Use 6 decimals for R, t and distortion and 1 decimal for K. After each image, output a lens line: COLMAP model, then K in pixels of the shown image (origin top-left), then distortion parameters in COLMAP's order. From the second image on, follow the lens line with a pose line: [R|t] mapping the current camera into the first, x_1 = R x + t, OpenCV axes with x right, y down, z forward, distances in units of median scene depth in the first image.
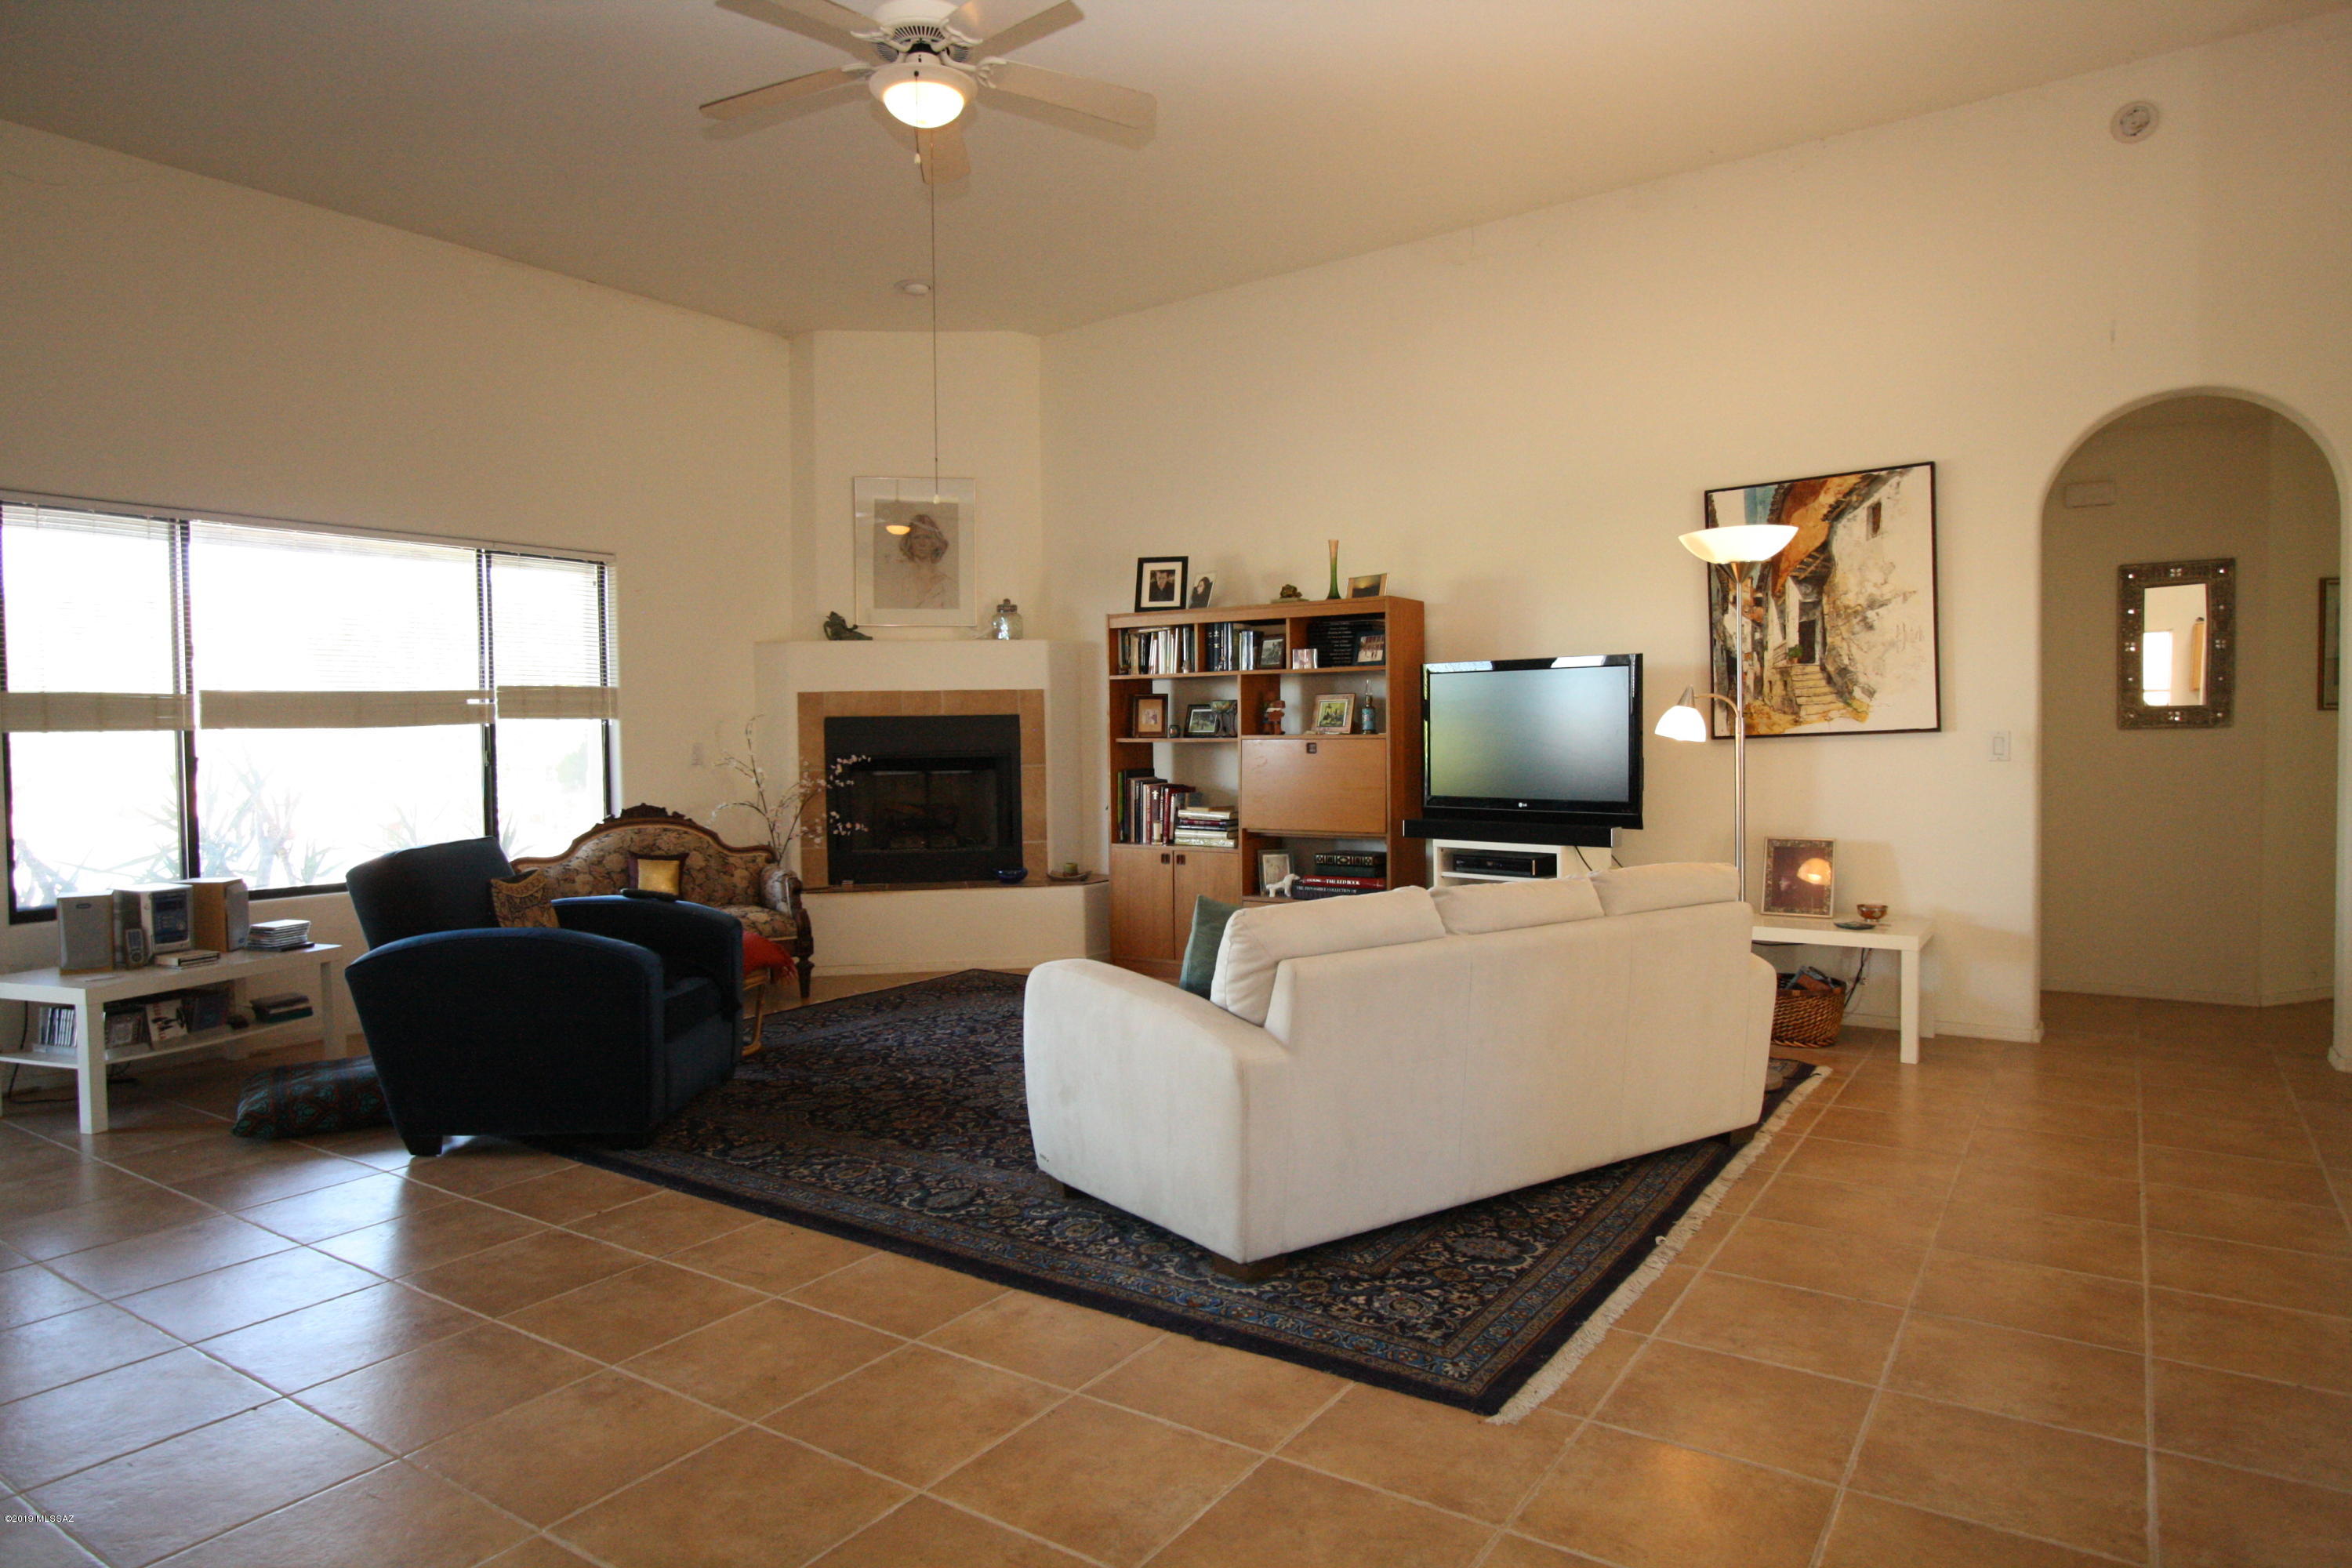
lens RADIAL K [[1412.5, 0, 1160.6], [0, 1412.5, 781.2], [0, 0, 1]] dist [-0.024824, 0.008891]
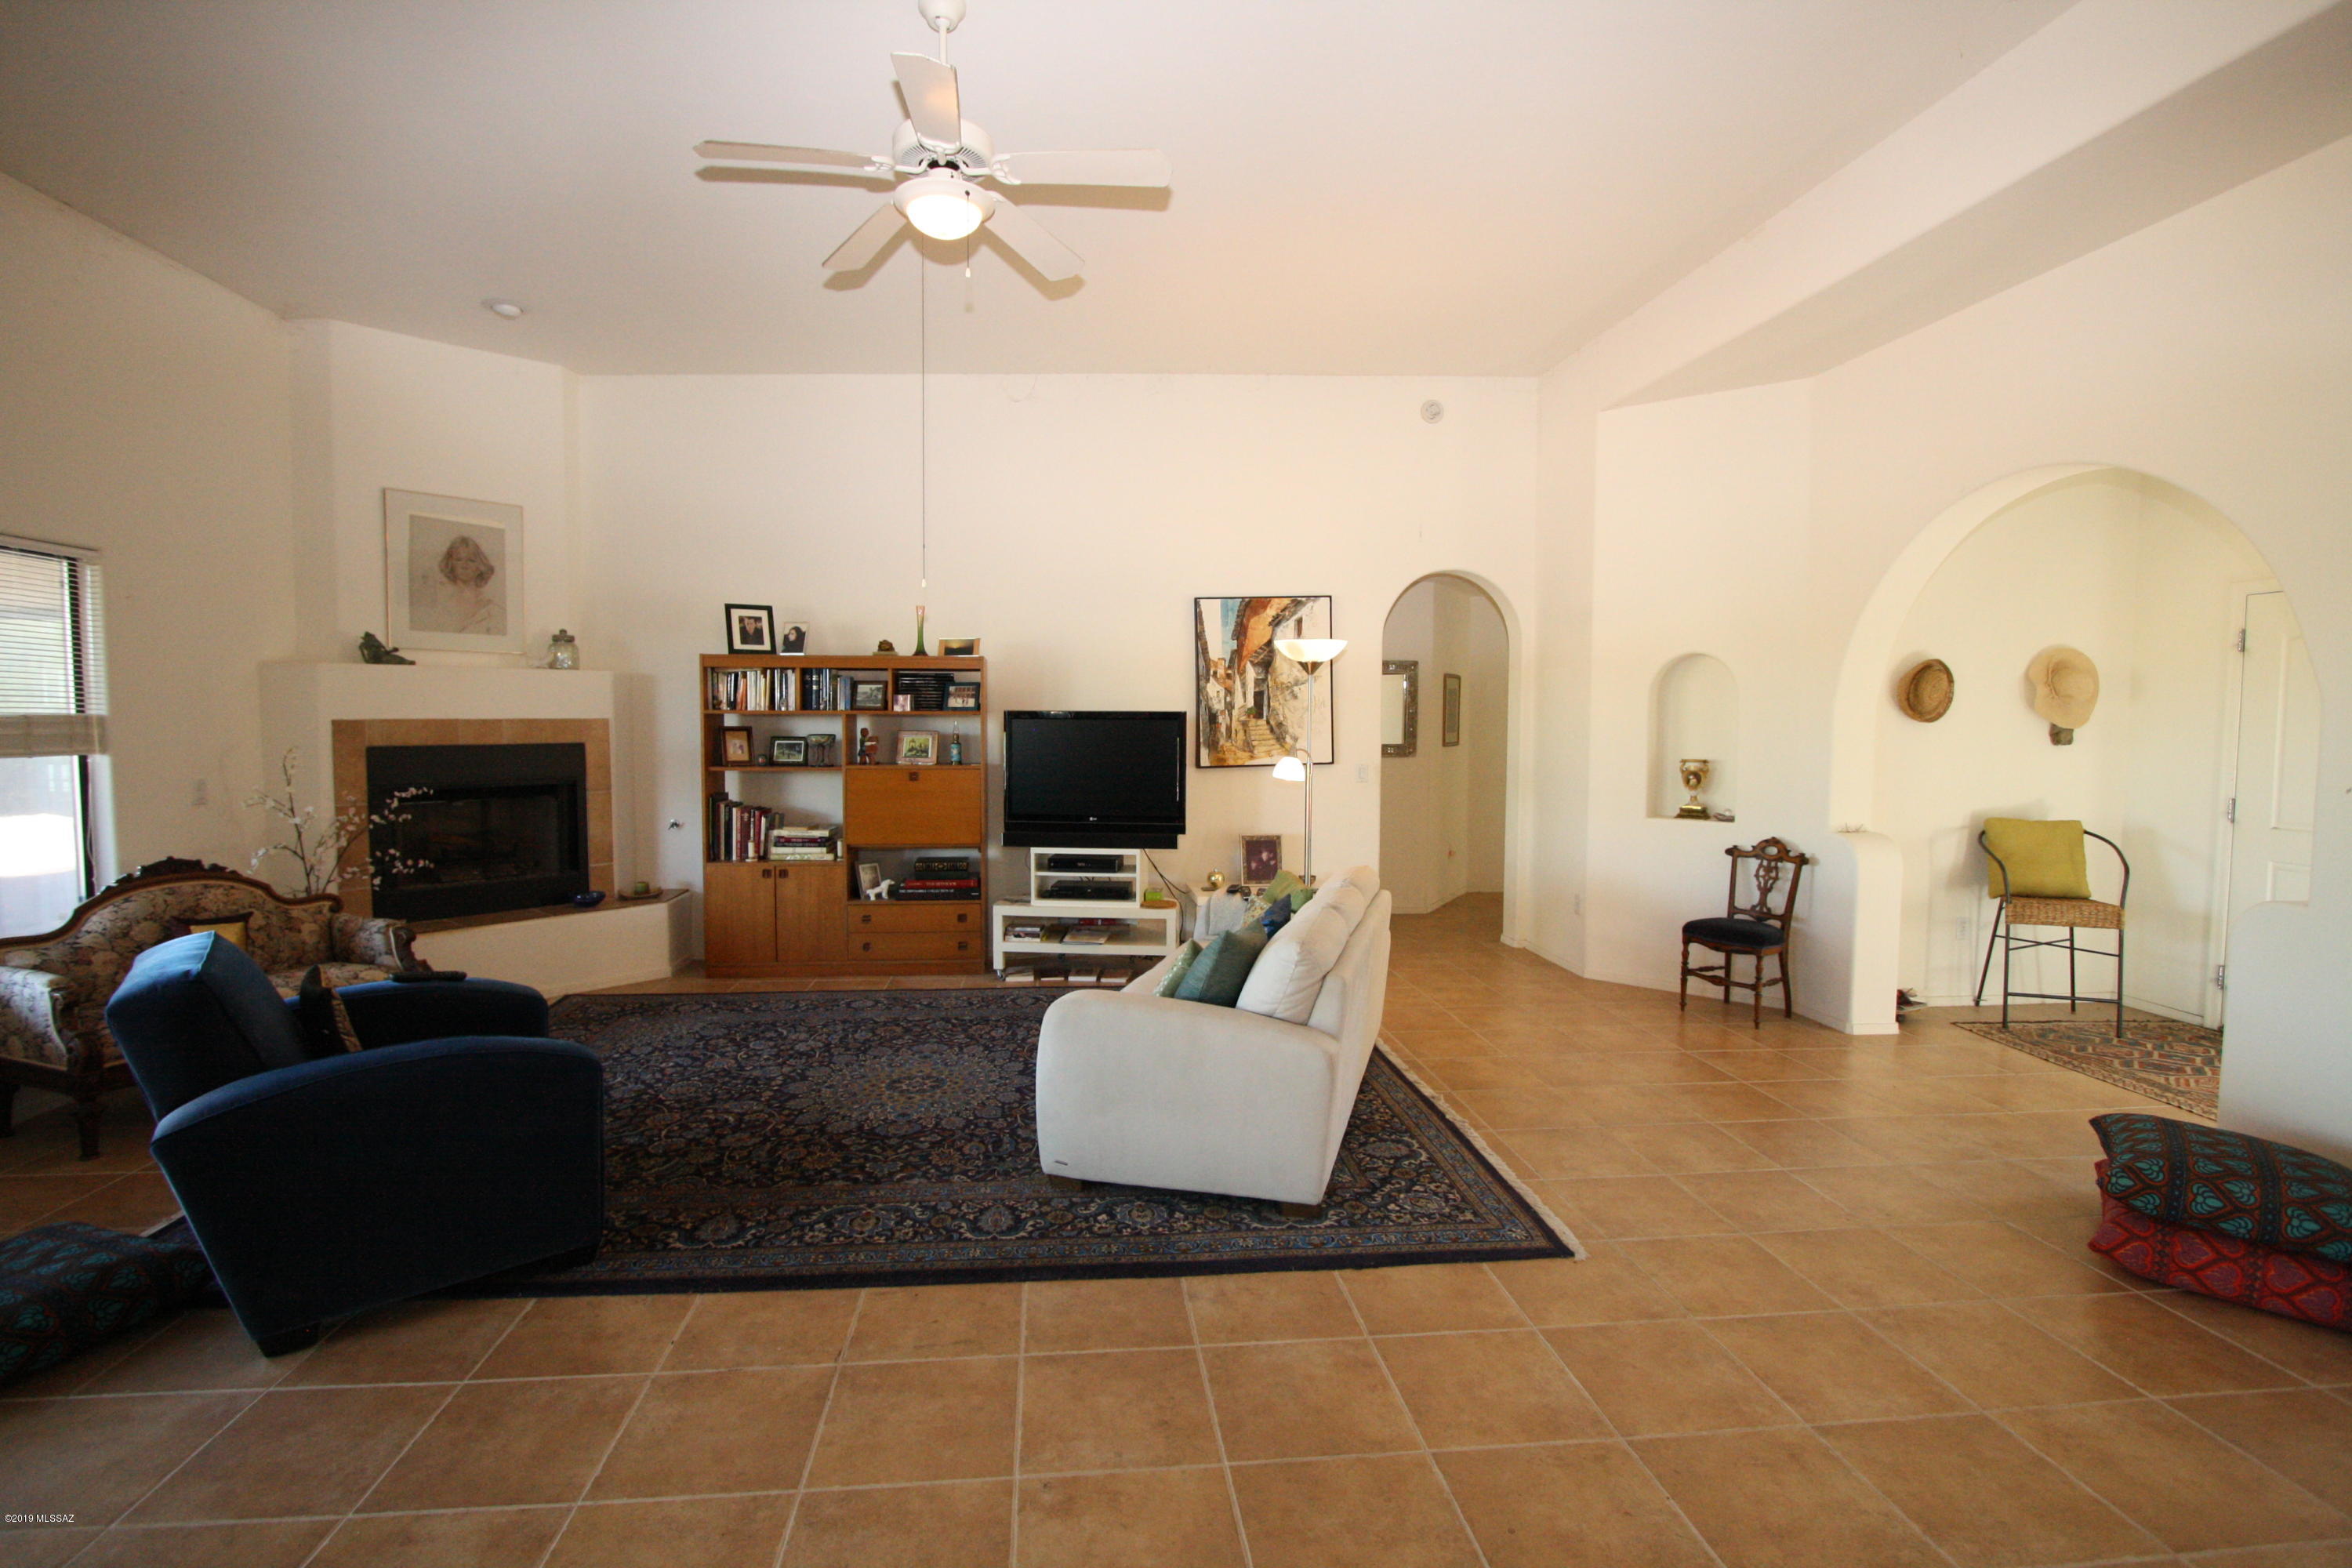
lens RADIAL K [[1086.5, 0, 1146.1], [0, 1086.5, 776.5], [0, 0, 1]] dist [-0.014372, 0.000705]
pose [[0.771504, -0.019677, 0.635920, -0.377506], [0.009746, 0.999770, 0.019111, -0.044420], [-0.636149, -0.008547, 0.771519, 0.167257]]
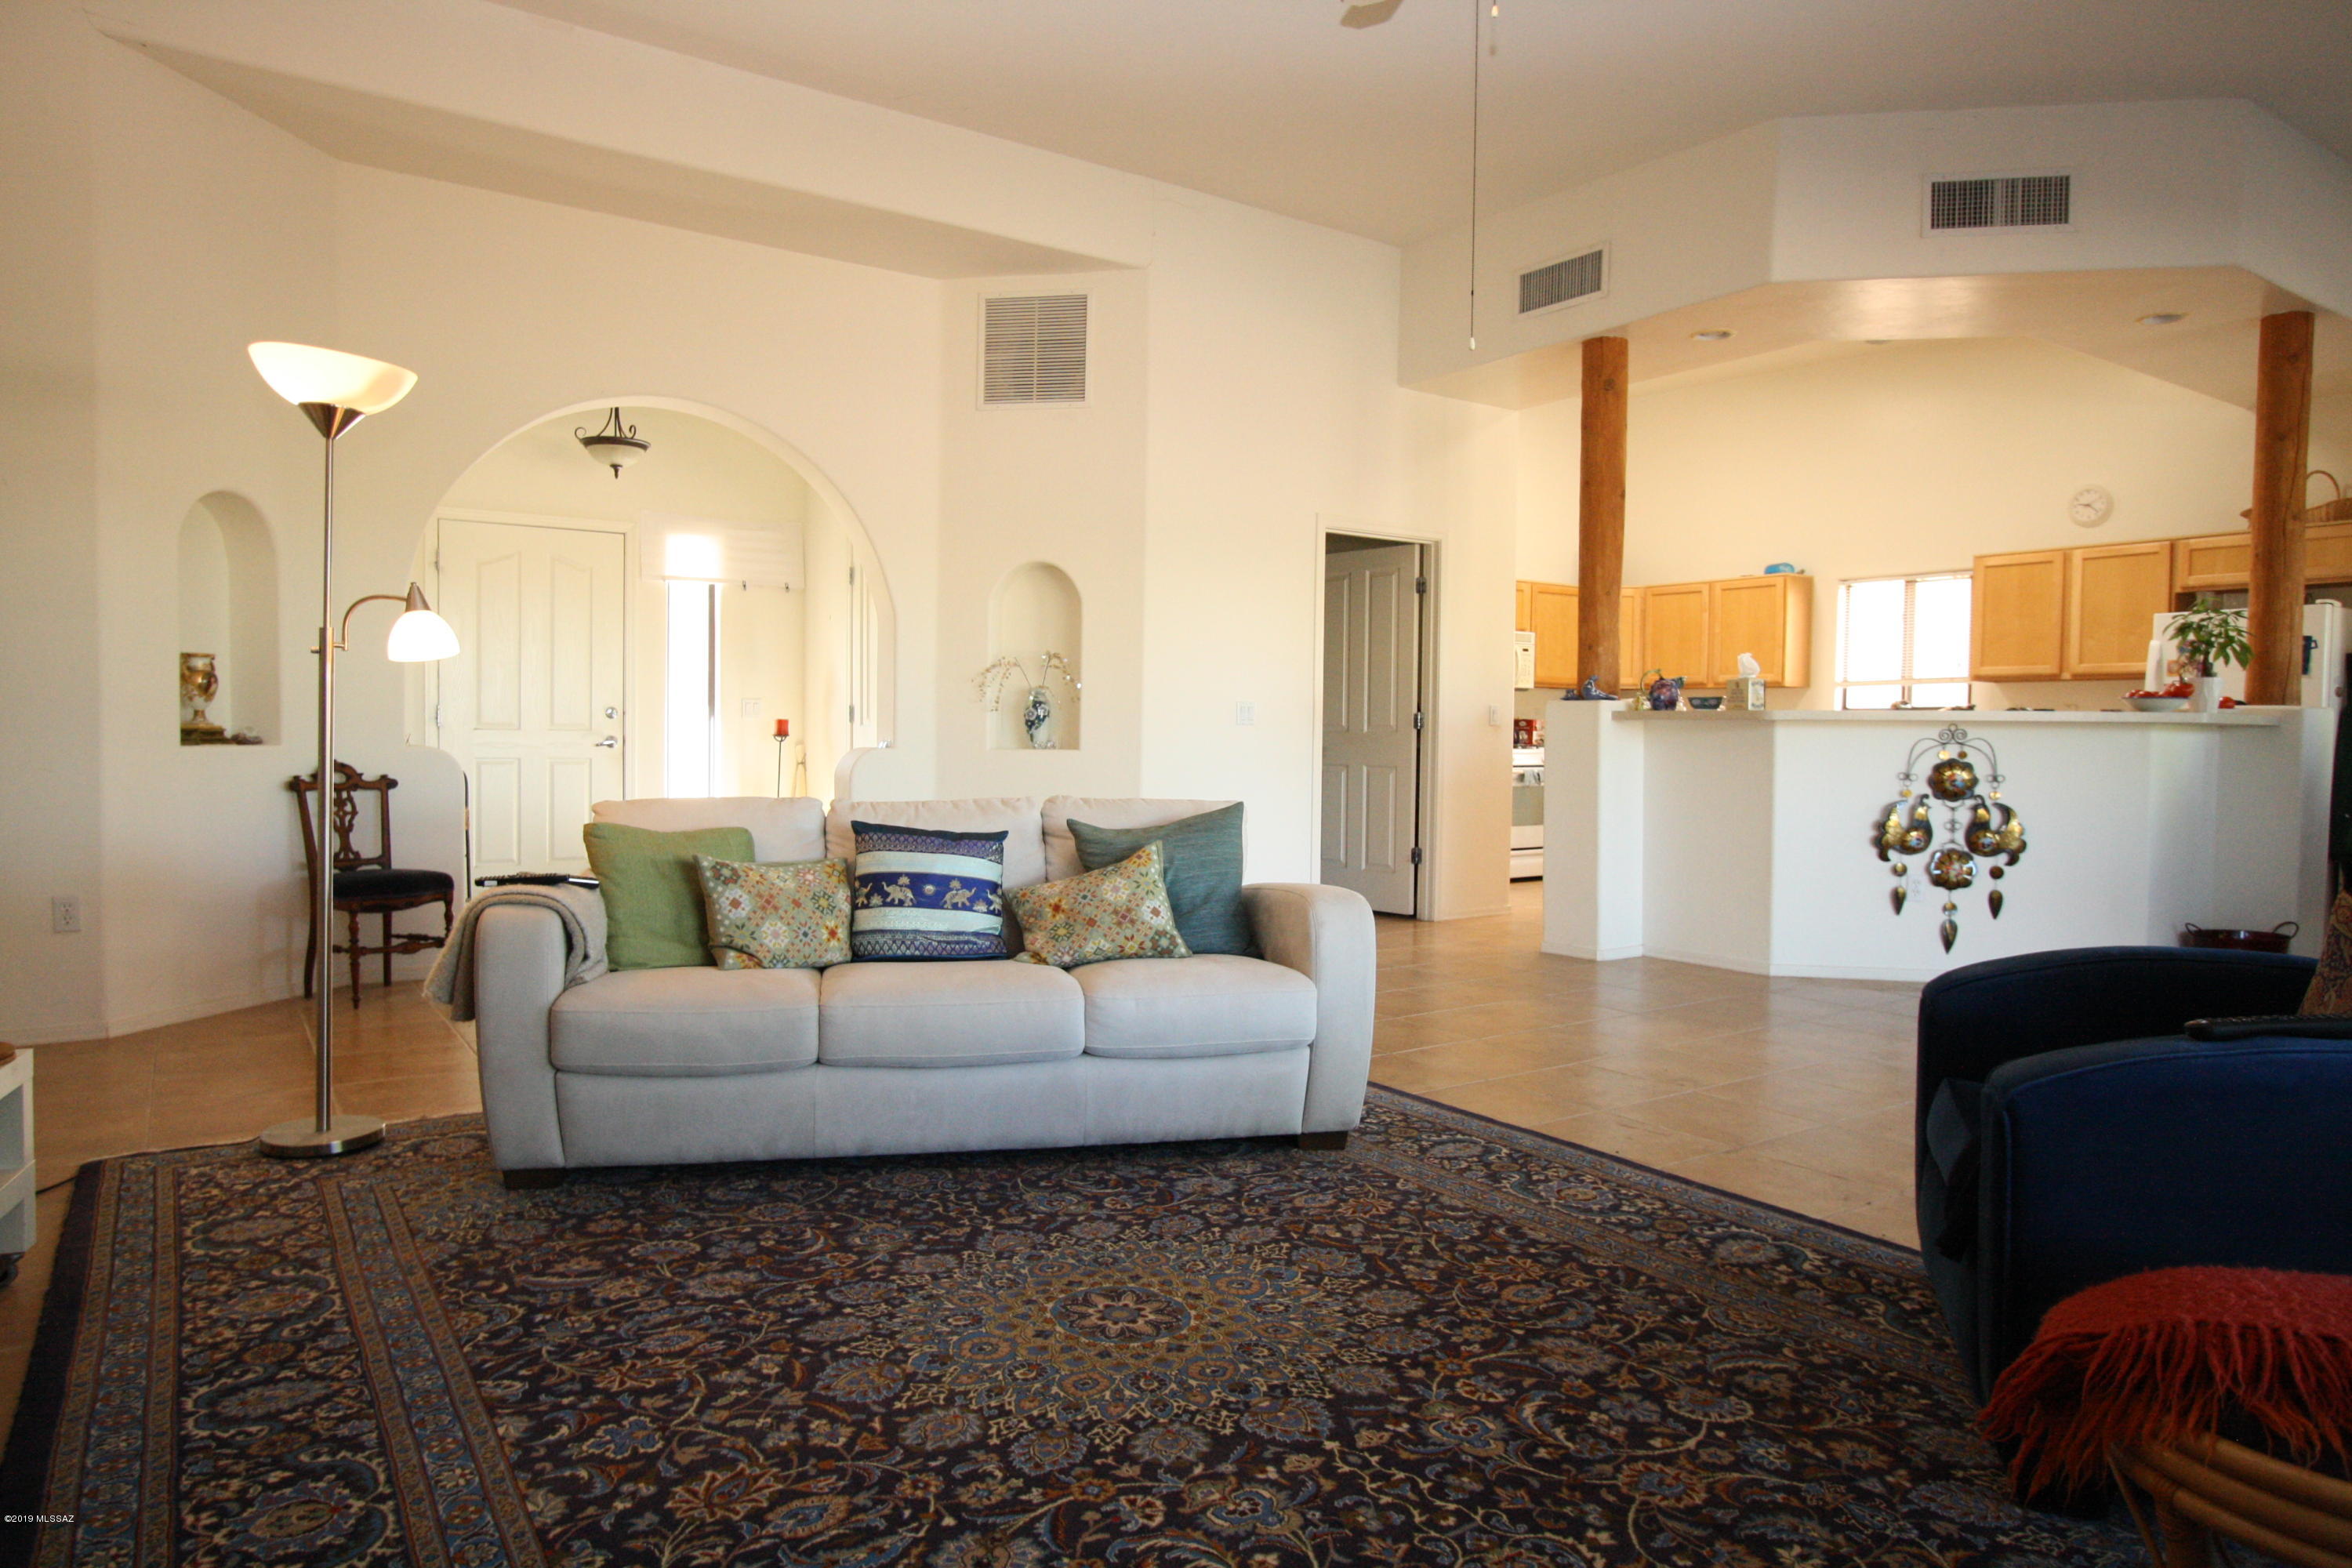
lens RADIAL K [[1412.5, 0, 1168.9], [0, 1412.5, 779.0], [0, 0, 1]] dist [-0.024824, 0.008891]
pose [[-0.931975, -0.011345, 0.362346, -0.194018], [0.012041, 0.997990, 0.062218, -0.005518], [-0.362324, 0.062349, -0.929965, 1.213719]]
